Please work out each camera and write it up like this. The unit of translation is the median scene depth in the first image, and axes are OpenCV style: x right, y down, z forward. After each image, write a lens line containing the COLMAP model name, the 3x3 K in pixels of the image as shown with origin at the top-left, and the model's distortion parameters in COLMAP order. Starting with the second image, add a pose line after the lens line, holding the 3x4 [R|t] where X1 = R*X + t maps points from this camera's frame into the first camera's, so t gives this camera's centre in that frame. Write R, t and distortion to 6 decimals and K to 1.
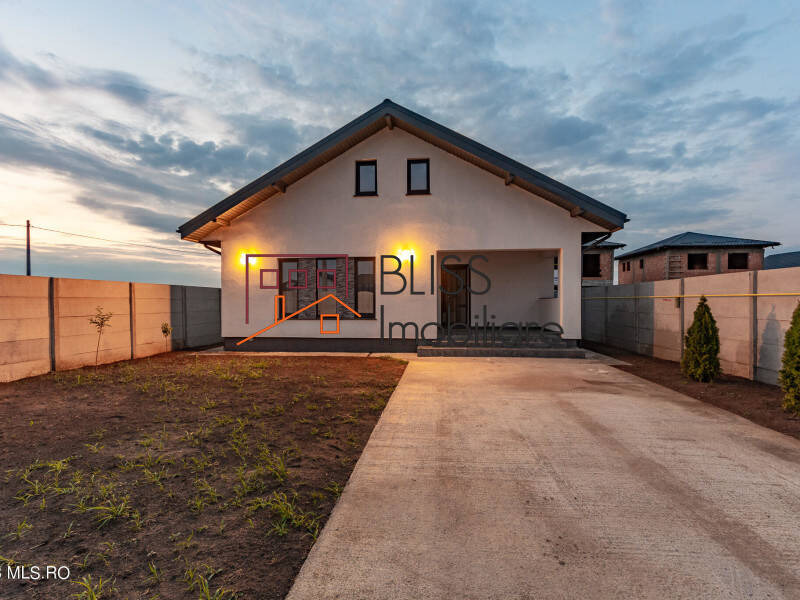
lens RADIAL K [[395.7, 0, 401.7], [0, 395.7, 303.6], [0, 0, 1]] dist [0.003426, -0.000720]
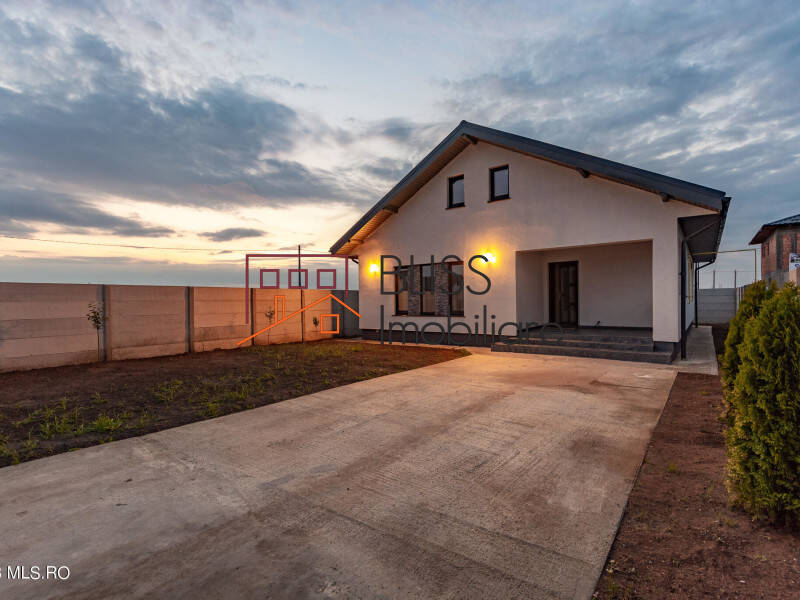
lens RADIAL K [[394.1, 0, 402.2], [0, 394.1, 302.8], [0, 0, 1]] dist [0.003271, -0.001172]
pose [[0.852626, -0.005900, -0.522488, 0.736476], [0.006834, 0.999977, -0.000140, -0.000722], [0.522476, -0.003452, 0.852647, -0.088100]]
